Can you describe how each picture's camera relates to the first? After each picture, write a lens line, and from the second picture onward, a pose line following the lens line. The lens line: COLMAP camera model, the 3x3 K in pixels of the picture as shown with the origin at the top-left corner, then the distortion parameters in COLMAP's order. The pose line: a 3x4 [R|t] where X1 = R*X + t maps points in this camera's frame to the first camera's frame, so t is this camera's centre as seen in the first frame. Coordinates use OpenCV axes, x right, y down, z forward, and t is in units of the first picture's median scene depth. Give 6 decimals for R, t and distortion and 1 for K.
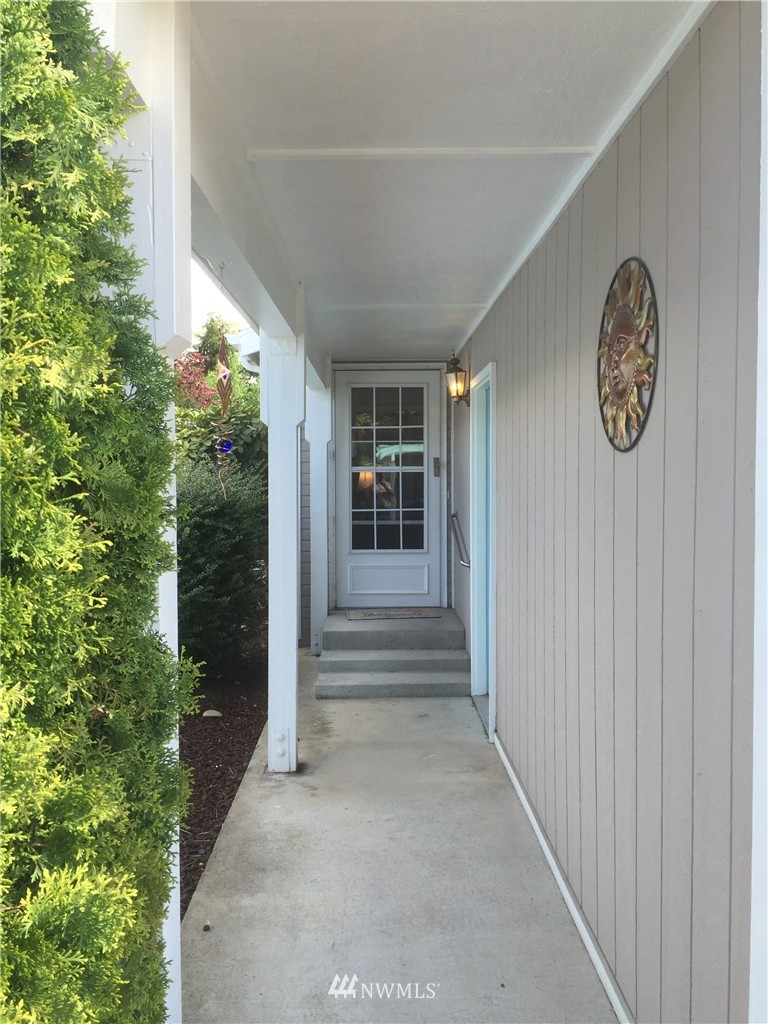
lens RADIAL K [[853.3, 0, 383.0], [0, 853.3, 510.7], [0, 0, 1]] dist [-0.013500, -0.053050]
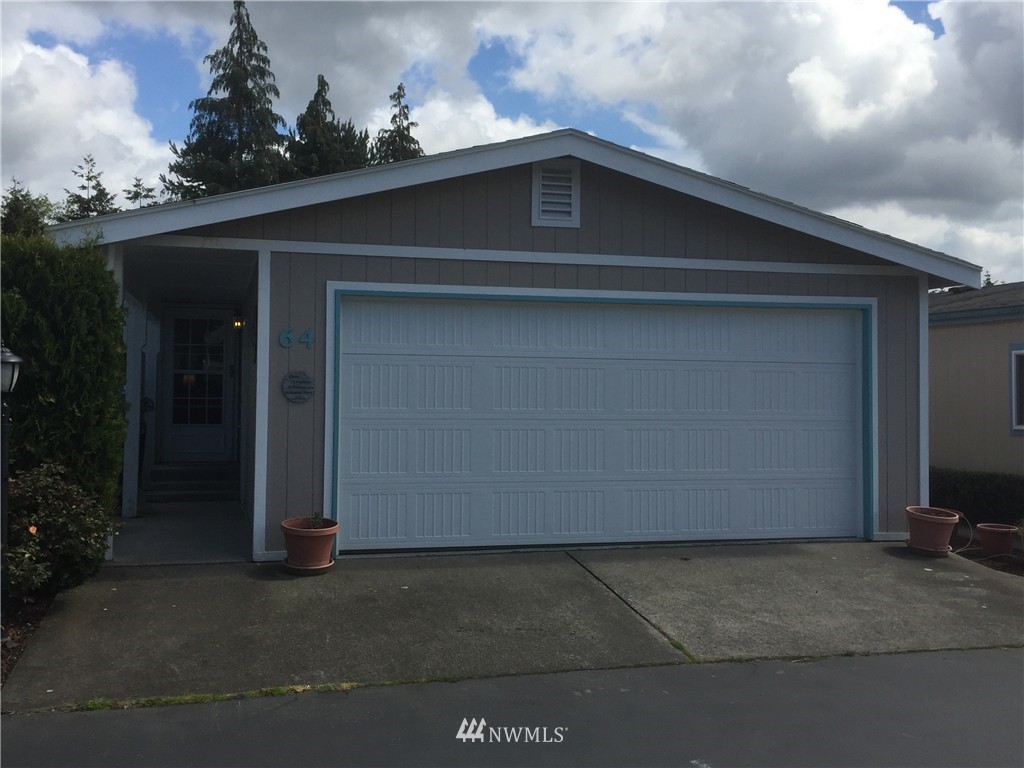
lens RADIAL K [[1040.1, 0, 513.0], [0, 1040.1, 384.8], [0, 0, 1]] dist [0.016960, 0.000000]
pose [[0.965770, 0.025061, 0.258185, 0.069023], [-0.012404, 0.998645, -0.050538, 0.063327], [-0.259102, 0.045606, 0.964773, -0.966790]]
